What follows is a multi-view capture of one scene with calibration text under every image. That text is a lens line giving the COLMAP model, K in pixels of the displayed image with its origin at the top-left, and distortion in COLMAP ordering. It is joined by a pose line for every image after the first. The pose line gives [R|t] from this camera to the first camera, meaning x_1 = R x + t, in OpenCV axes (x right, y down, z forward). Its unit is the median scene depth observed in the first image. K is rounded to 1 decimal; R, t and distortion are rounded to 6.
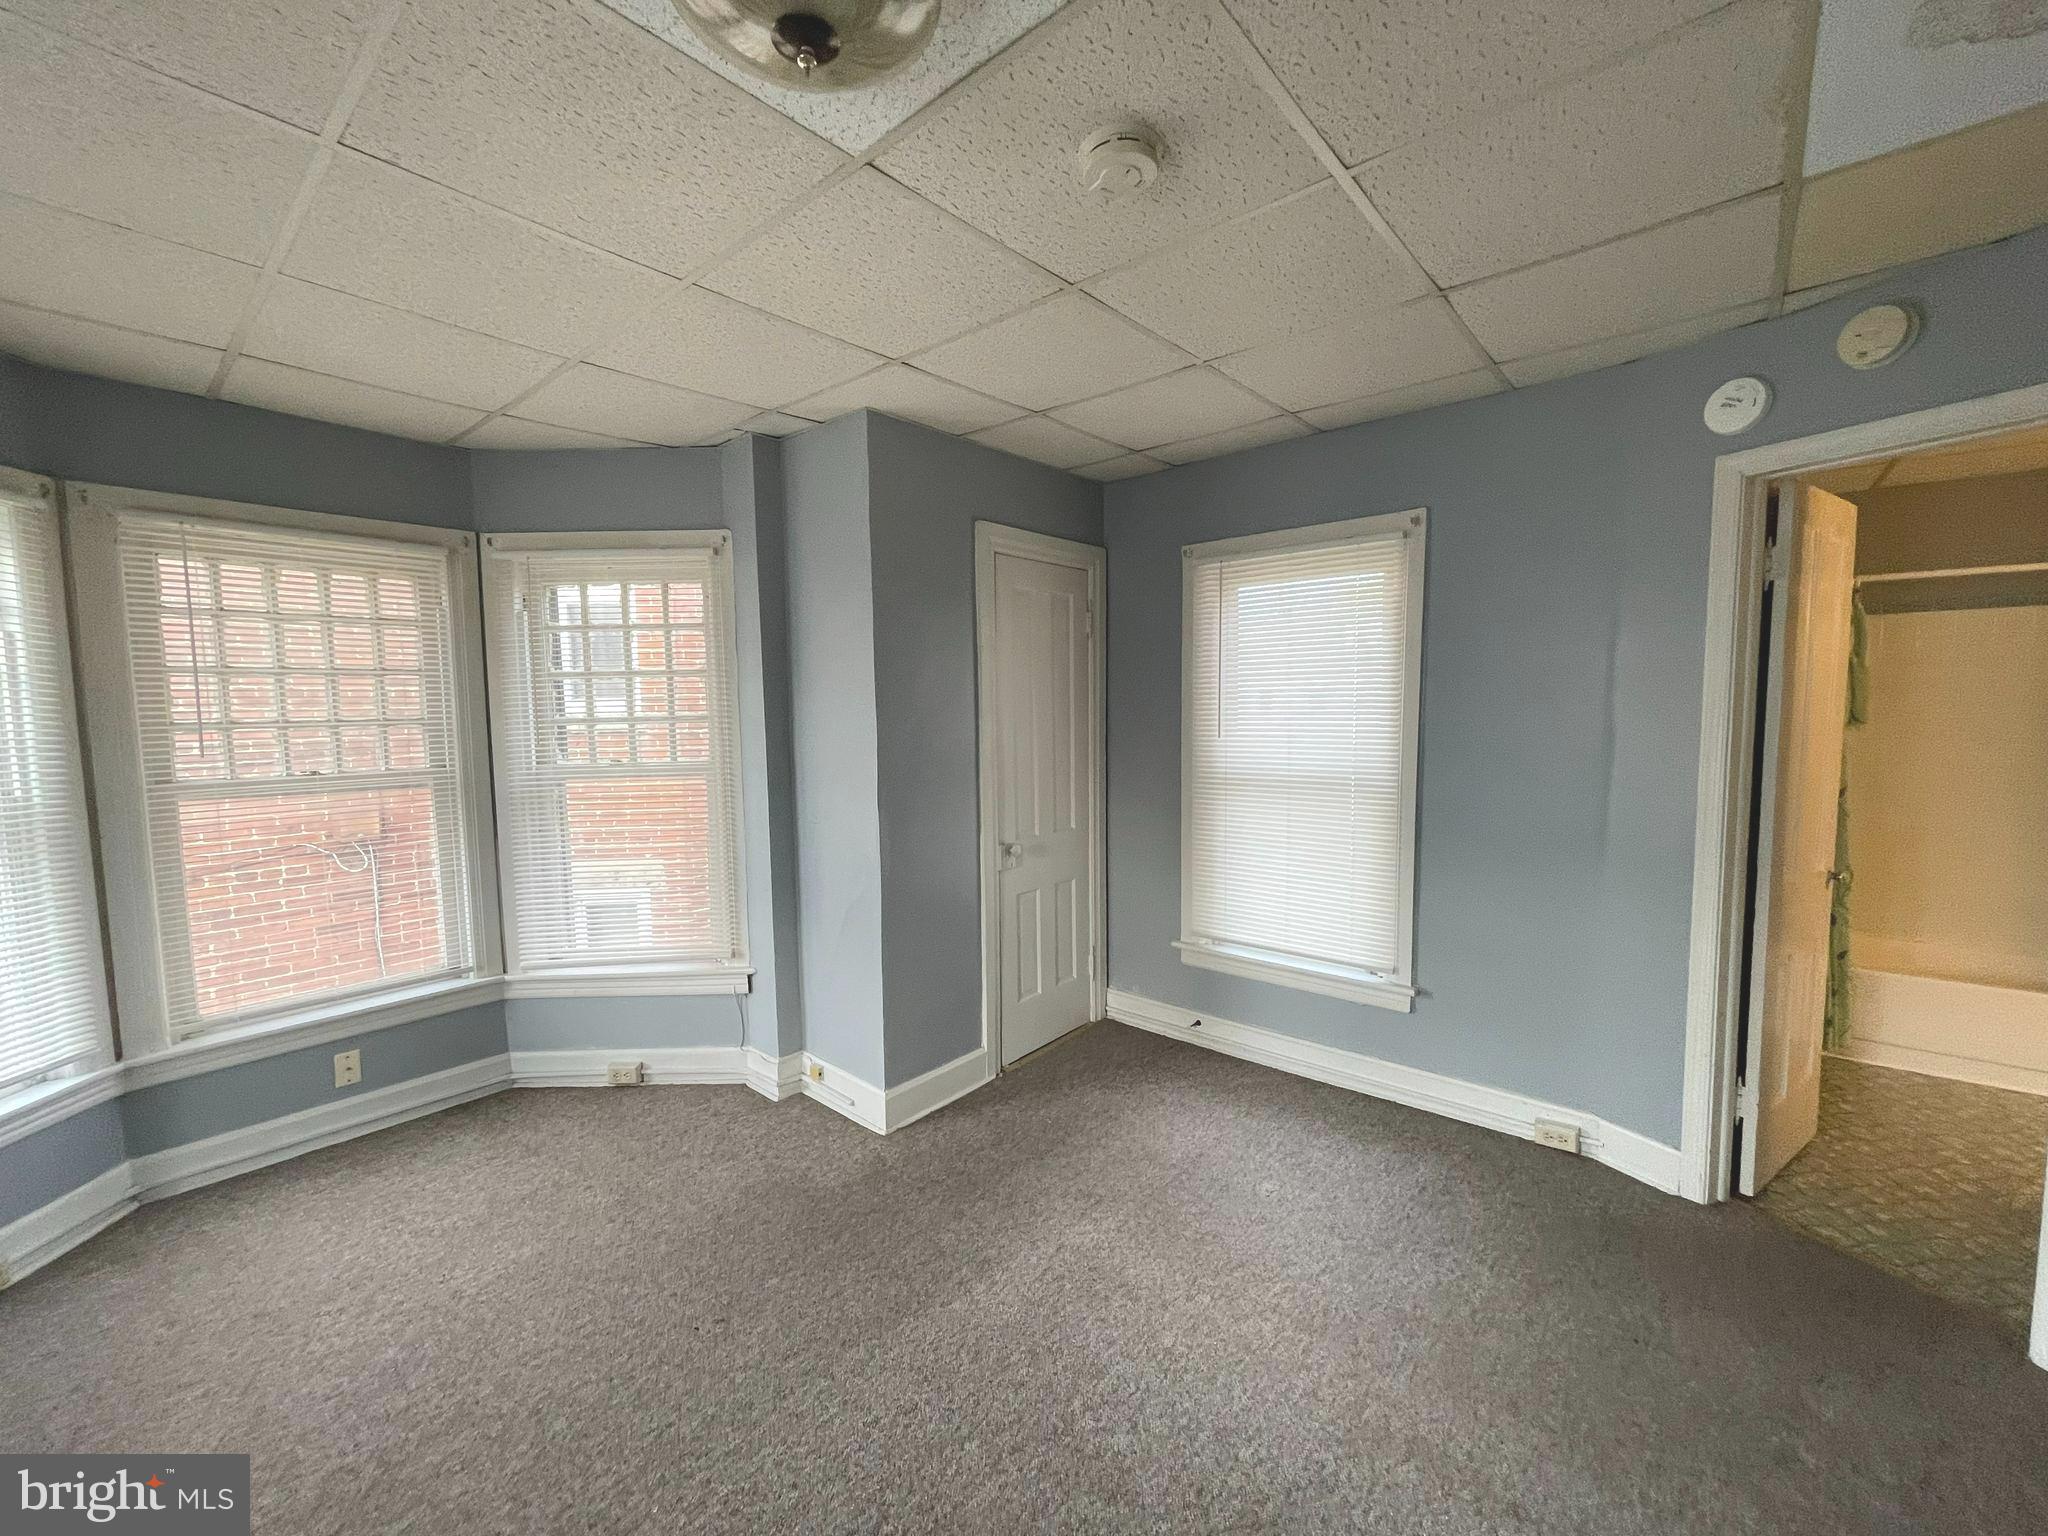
lens RADIAL K [[823.1, 0, 1014.9], [0, 823.1, 775.3], [0, 0, 1]] dist [-0.004407, 0.000886]
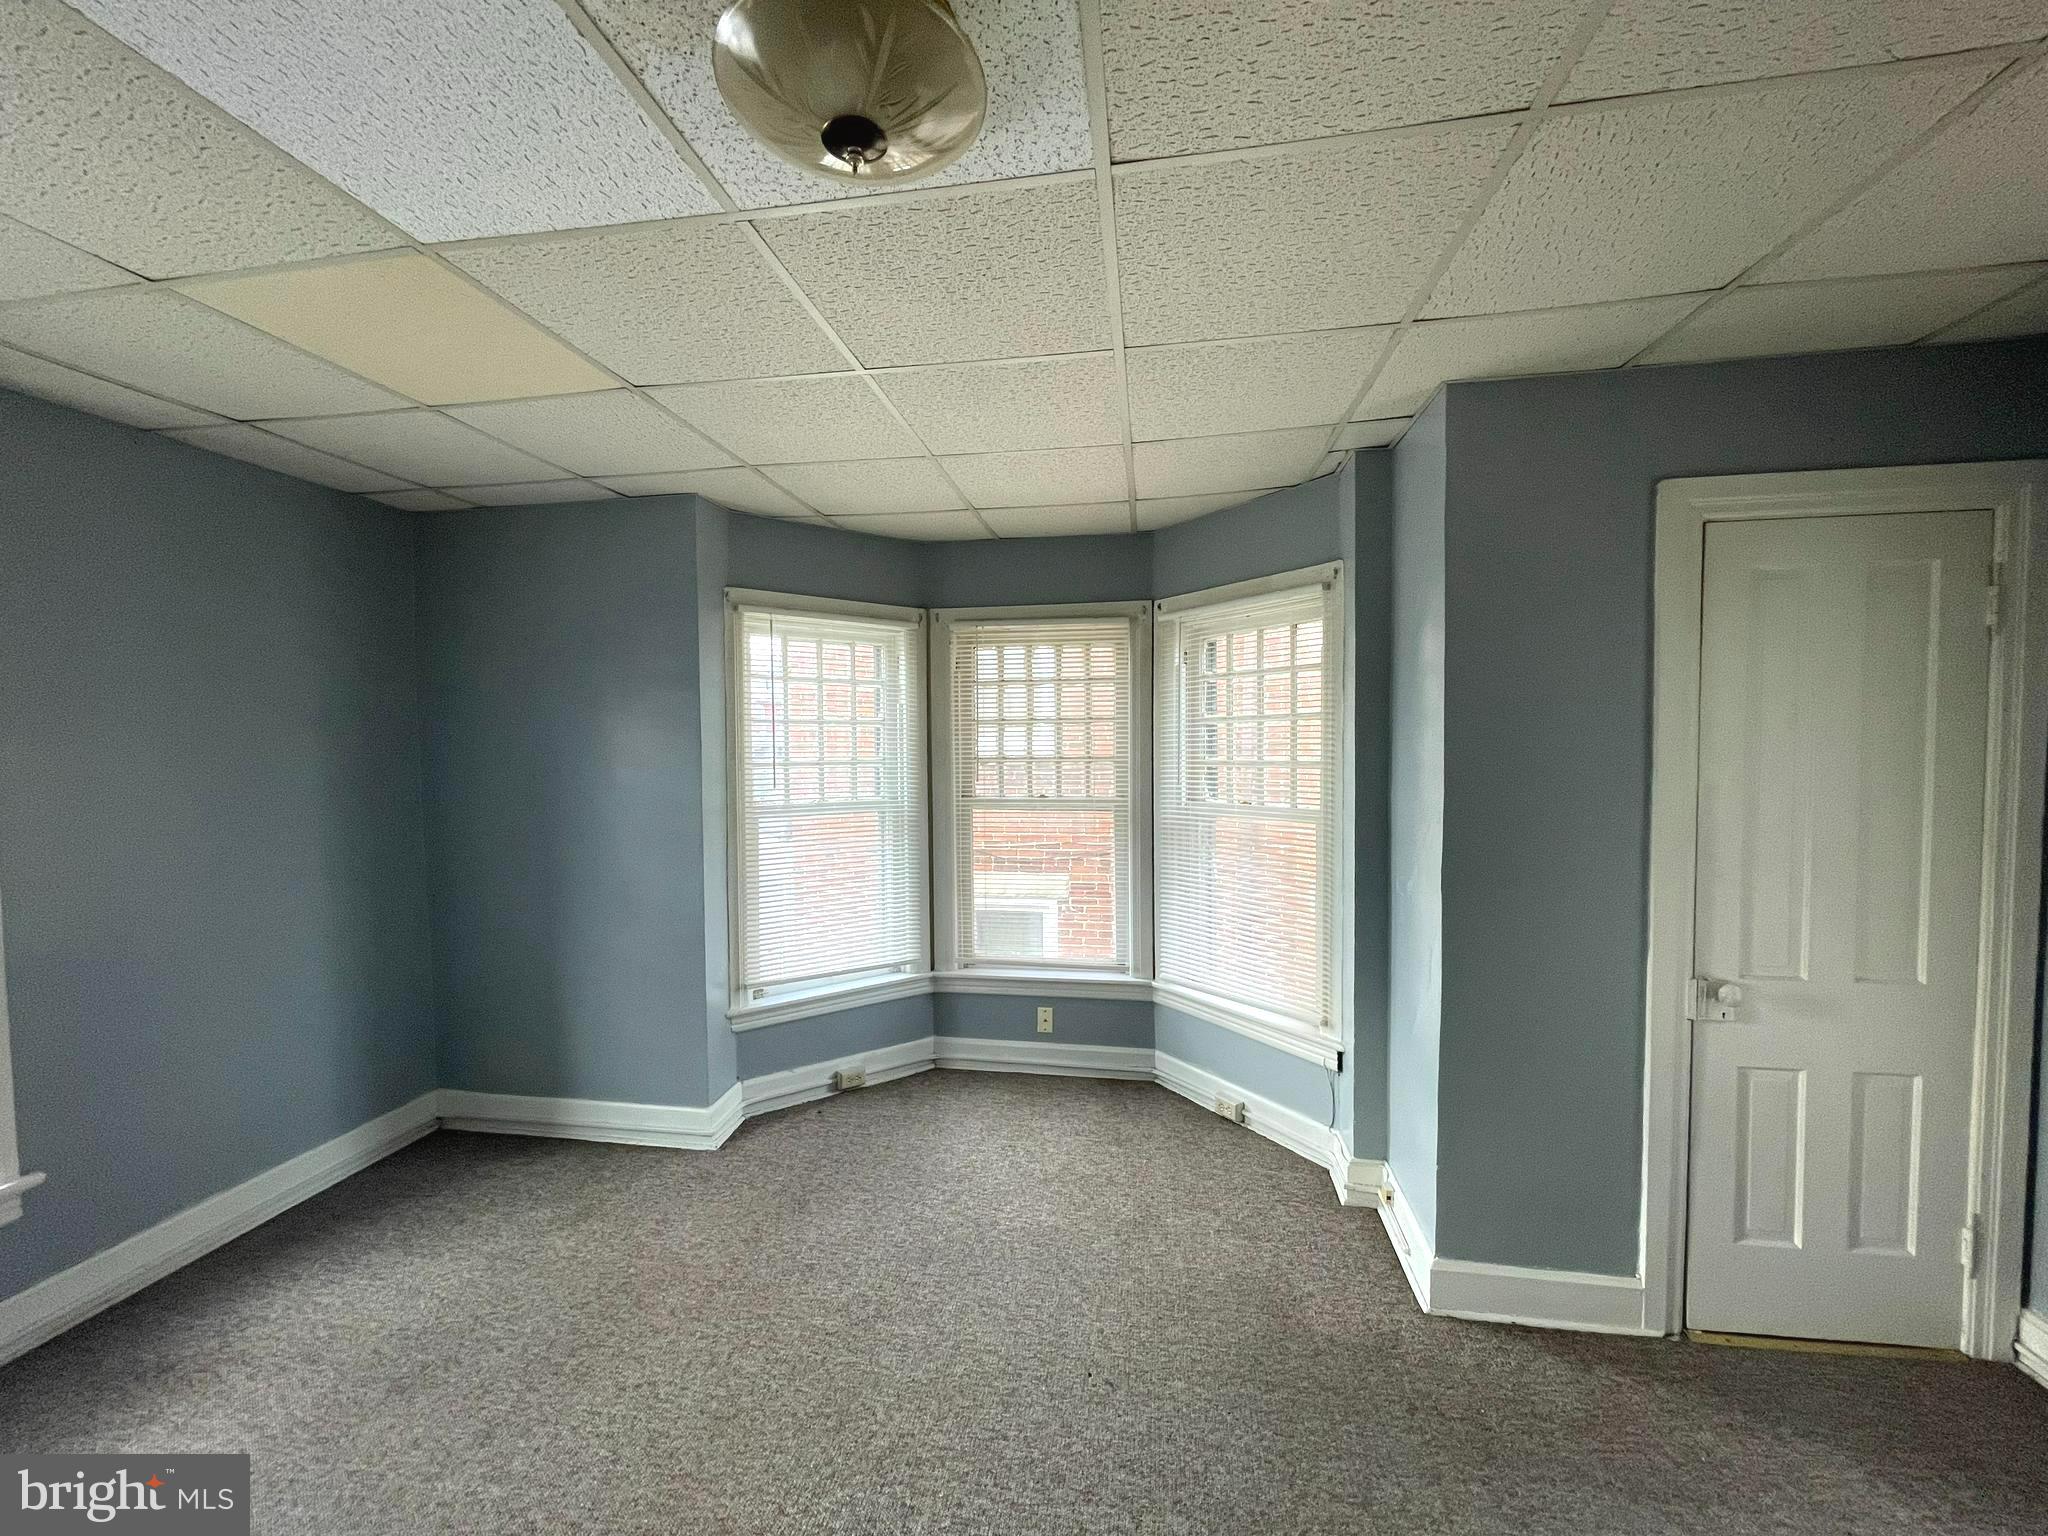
lens RADIAL K [[823.1, 0, 1018.8], [0, 823.1, 774.6], [0, 0, 1]] dist [-0.004407, 0.000886]
pose [[0.524897, 0.045829, -0.849931, 0.261429], [-0.072363, 0.997337, 0.009087, -0.044241], [0.848084, 0.056734, 0.526816, 0.233132]]
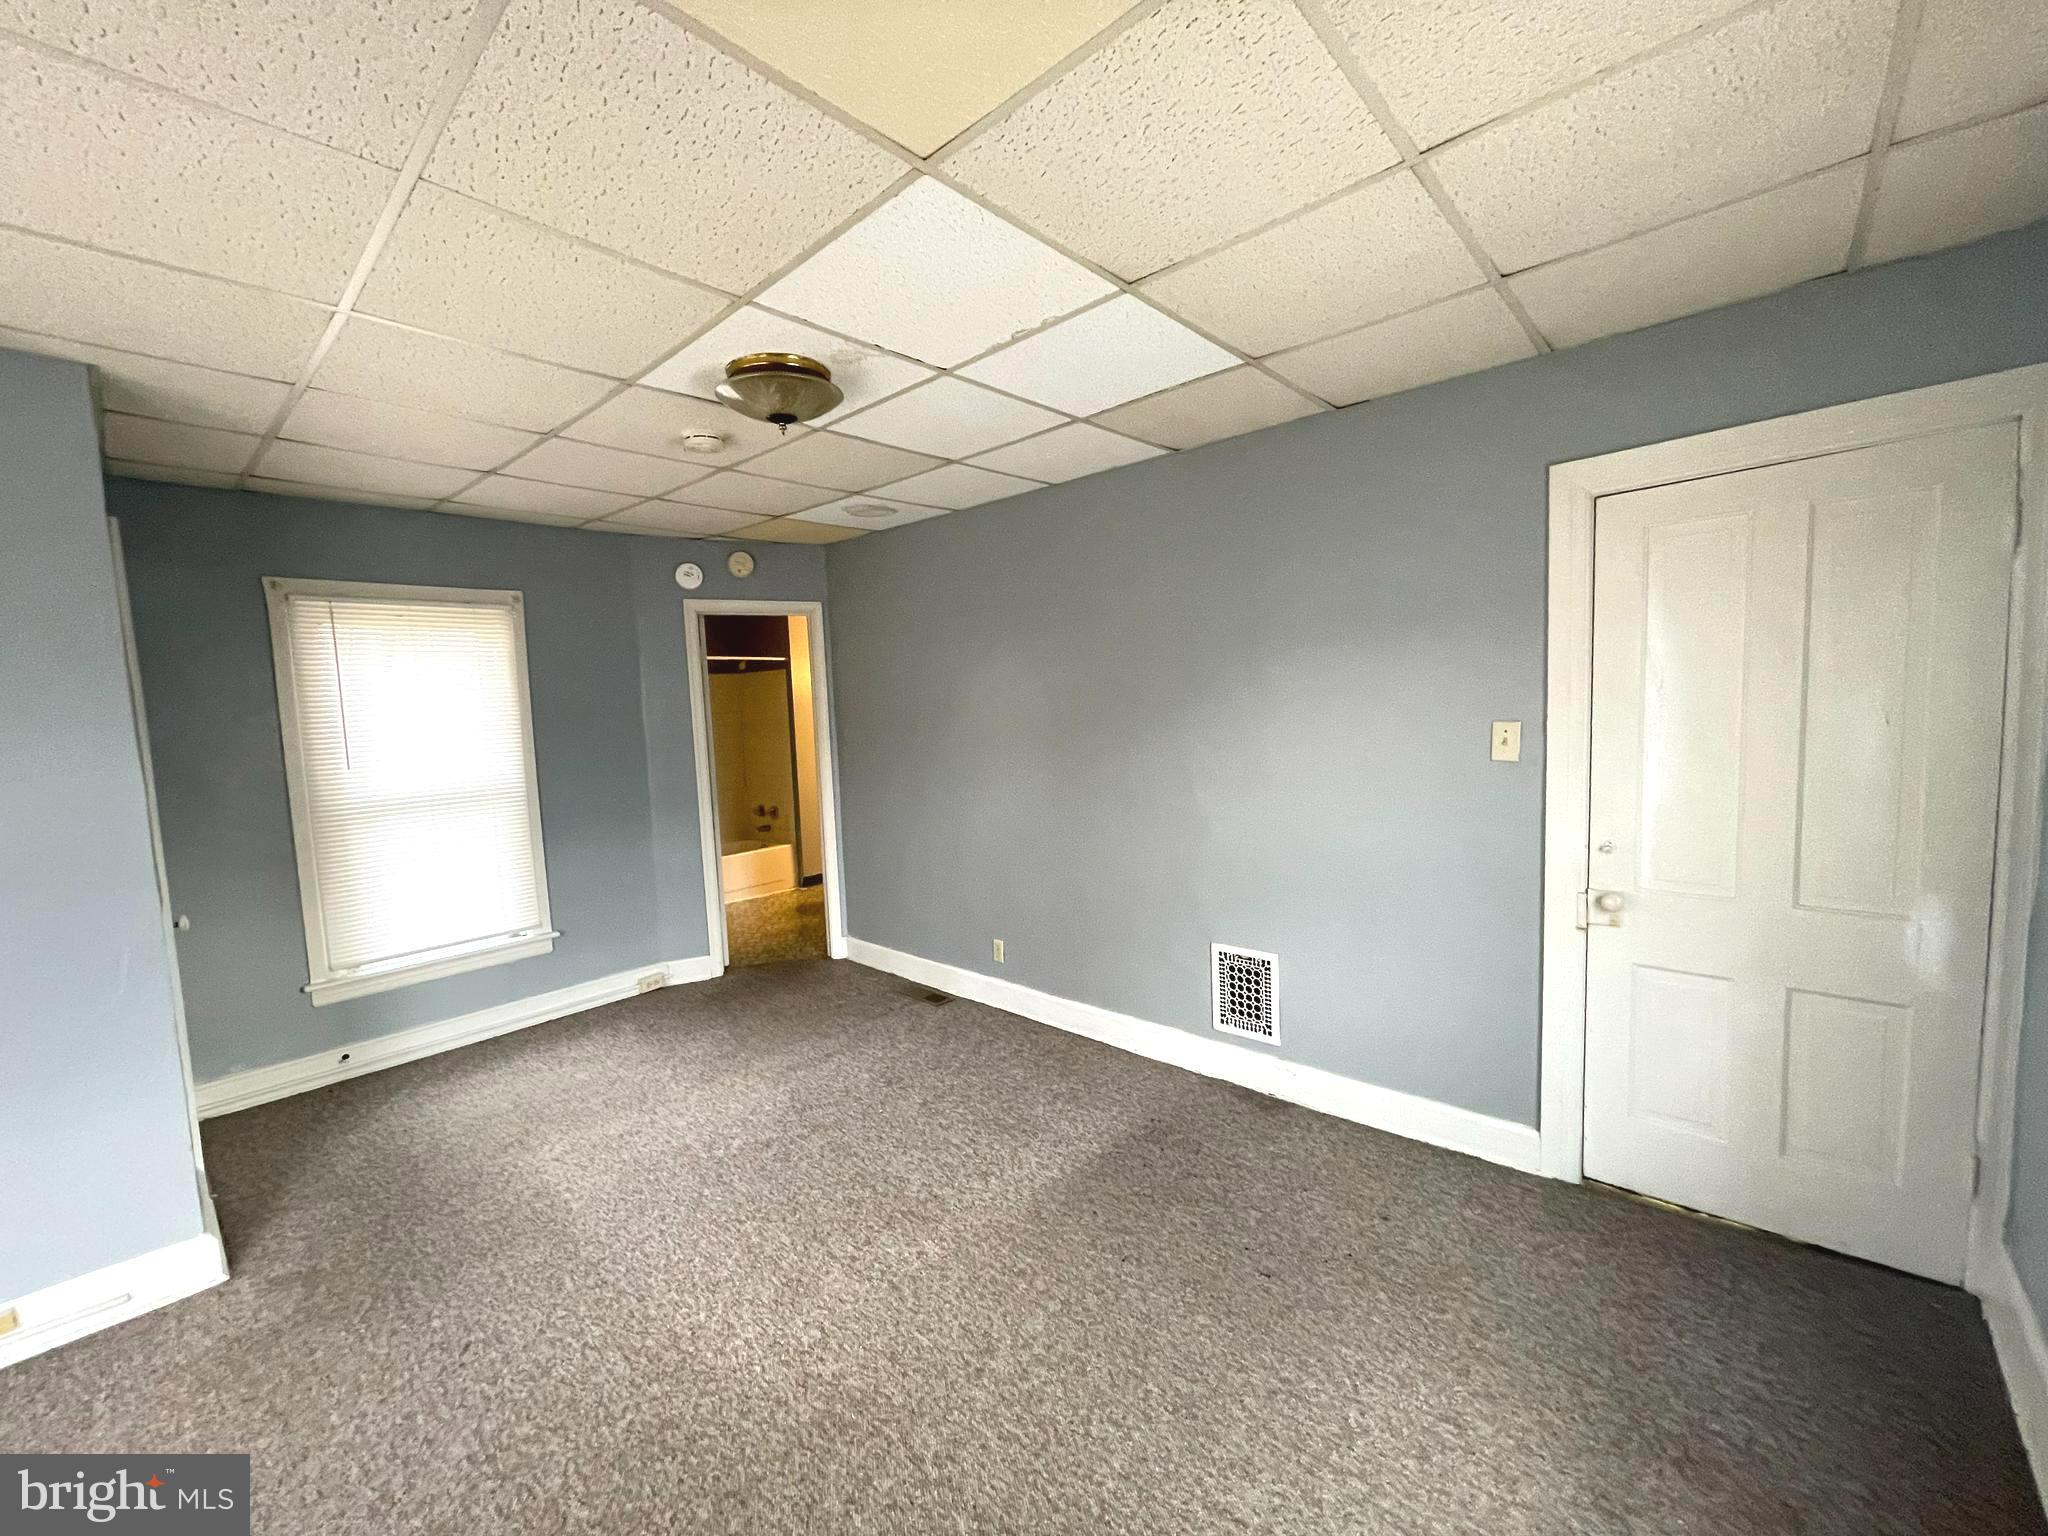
lens RADIAL K [[823.1, 0, 1012.5], [0, 823.1, 767.4], [0, 0, 1]] dist [-0.004407, 0.000886]
pose [[0.024377, -0.070522, 0.997212, -0.866882], [0.125744, 0.989803, 0.066924, -0.013072], [-0.991763, 0.123762, 0.032996, 0.146603]]
